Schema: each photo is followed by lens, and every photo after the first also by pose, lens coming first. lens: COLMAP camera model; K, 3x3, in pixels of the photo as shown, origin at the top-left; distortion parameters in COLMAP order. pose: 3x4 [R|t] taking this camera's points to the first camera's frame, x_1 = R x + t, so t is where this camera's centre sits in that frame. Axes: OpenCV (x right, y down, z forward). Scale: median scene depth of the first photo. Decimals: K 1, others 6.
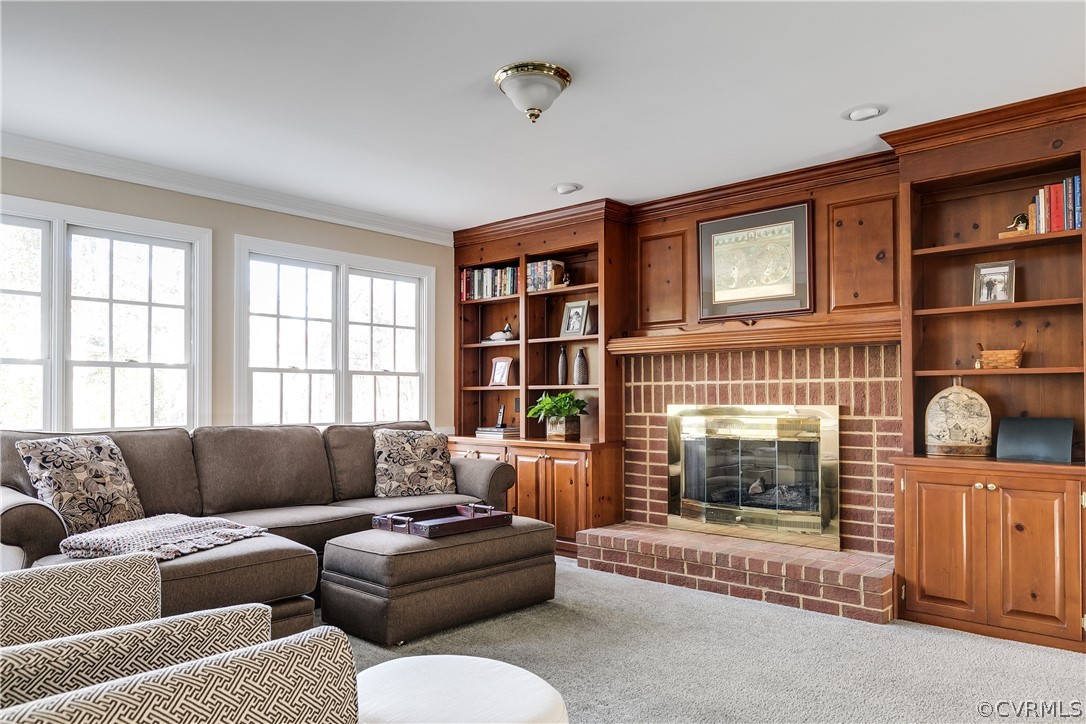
lens RADIAL K [[739.4, 0, 585.9], [0, 739.4, 383.1], [0, 0, 1]] dist [0.003735, -0.000305]
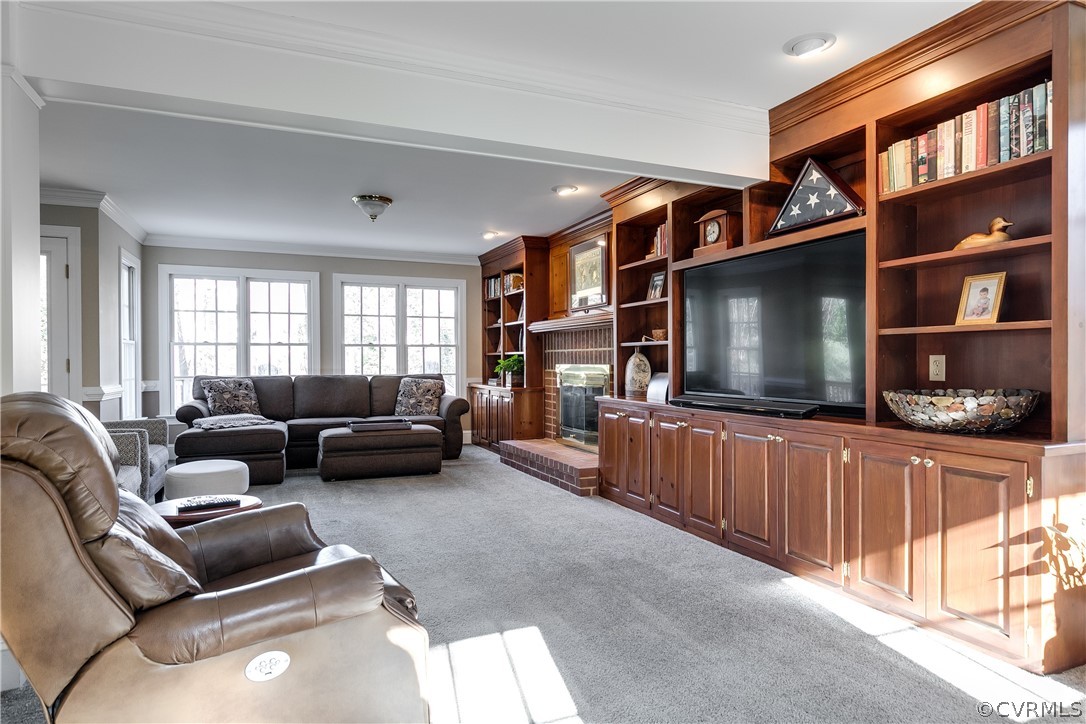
lens RADIAL K [[609.2, 0, 568.2], [0, 609.2, 366.6], [0, 0, 1]] dist [-0.005297, -0.000201]
pose [[0.921842, 0.002425, -0.387557, 0.707585], [0.010588, 0.999450, 0.031440, -0.007364], [0.387420, -0.033086, 0.921309, -0.206264]]
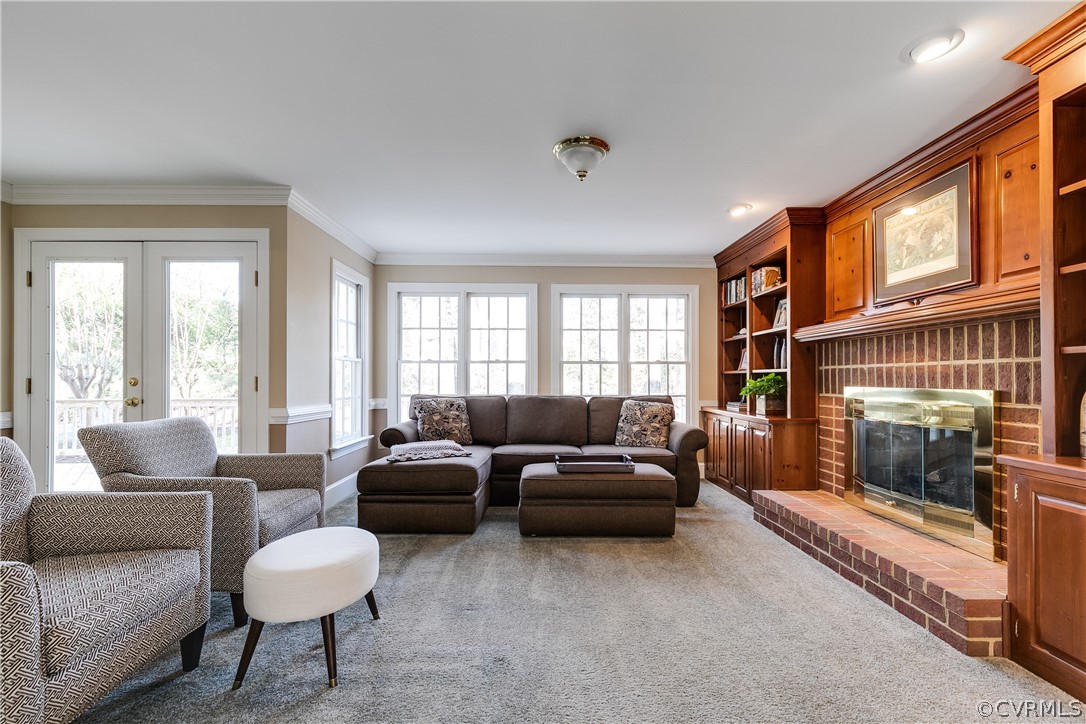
lens RADIAL K [[495.1, 0, 547.1], [0, 495.1, 374.7], [0, 0, 1]] dist [0.007788, -0.001977]
pose [[0.678099, -0.003490, -0.734962, 0.385121], [0.013450, 0.999880, 0.007662, 0.000607], [0.734847, -0.015080, 0.678065, 0.218270]]
